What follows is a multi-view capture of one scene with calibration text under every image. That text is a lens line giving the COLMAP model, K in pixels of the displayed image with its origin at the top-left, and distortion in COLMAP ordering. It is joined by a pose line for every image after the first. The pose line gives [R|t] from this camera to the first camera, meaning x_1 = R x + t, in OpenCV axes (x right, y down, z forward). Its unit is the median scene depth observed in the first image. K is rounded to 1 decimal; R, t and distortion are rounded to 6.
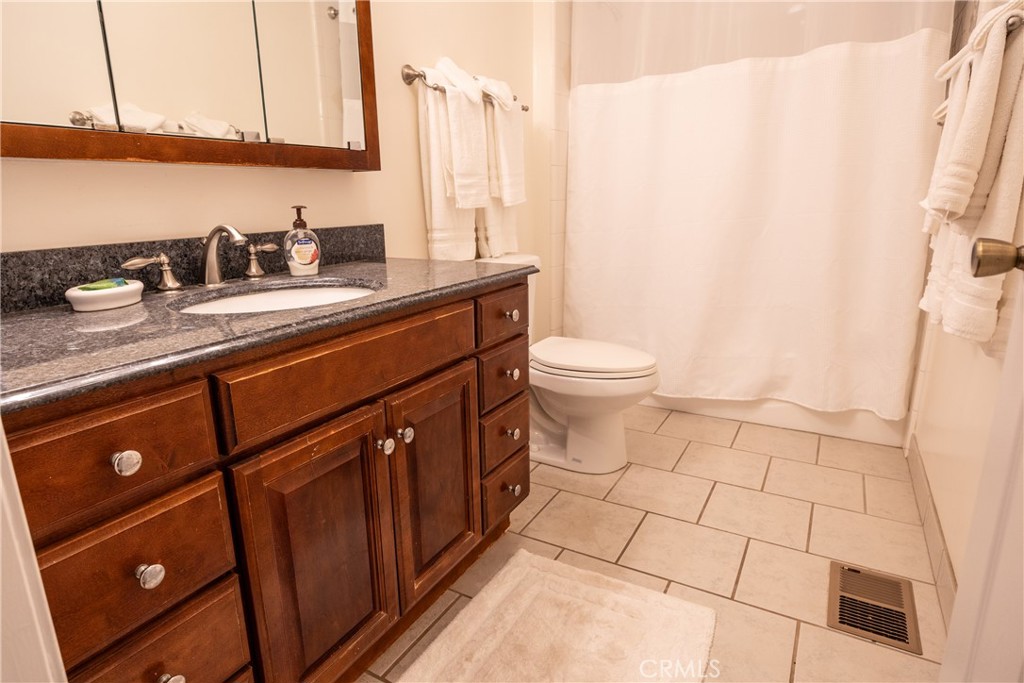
lens RADIAL K [[568.2, 0, 510.8], [0, 568.2, 339.0], [0, 0, 1]] dist [-0.014776, 0.001276]
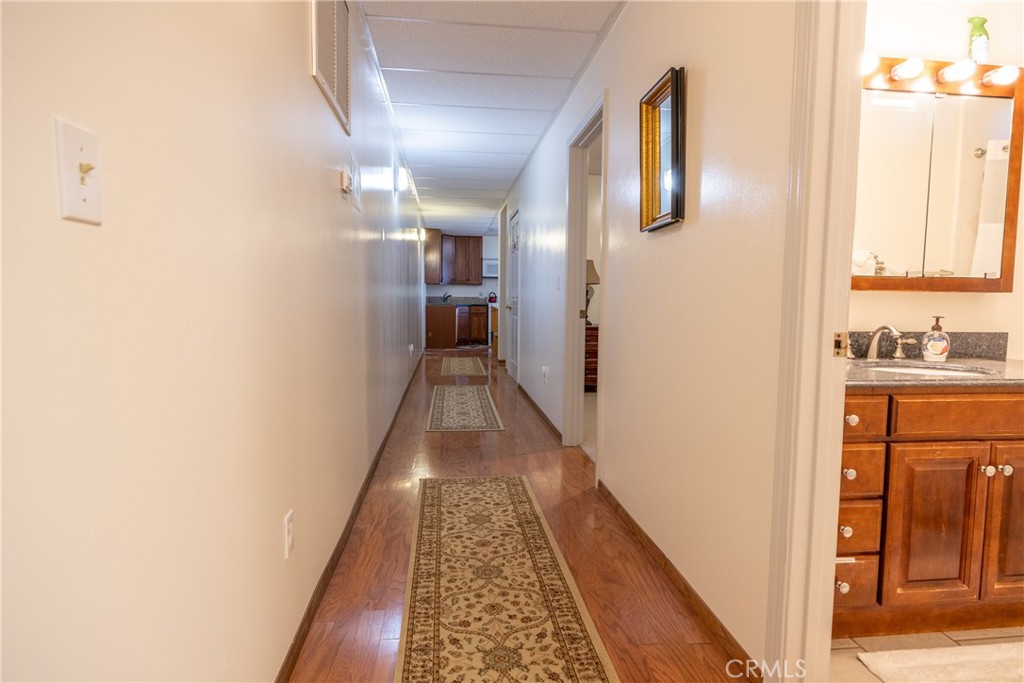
lens RADIAL K [[555.6, 0, 509.2], [0, 555.6, 339.6], [0, 0, 1]] dist [-0.003145, -0.002077]
pose [[0.580293, 0.079603, -0.810508, 0.172441], [-0.217075, 0.974326, -0.059725, 0.169006], [0.784945, 0.210599, 0.582674, -0.776100]]
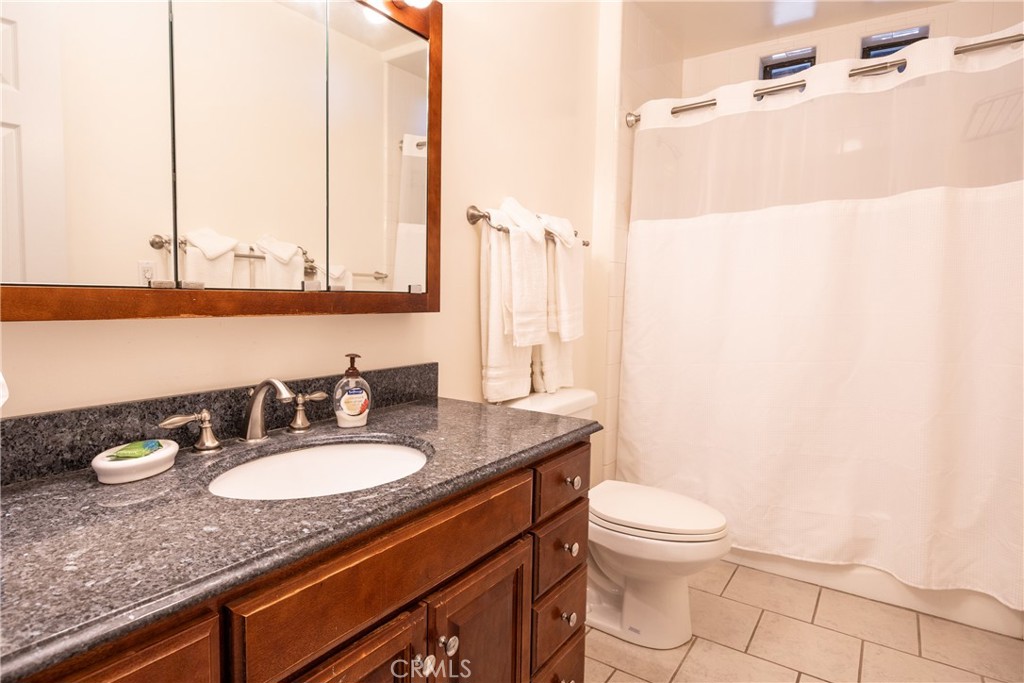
lens RADIAL K [[555.6, 0, 507.1], [0, 555.6, 342.0], [0, 0, 1]] dist [-0.003145, -0.002077]
pose [[0.995647, 0.039882, -0.084238, -0.039448], [-0.053188, 0.985330, -0.162157, -0.119892], [0.076535, 0.165932, 0.983163, 0.101085]]
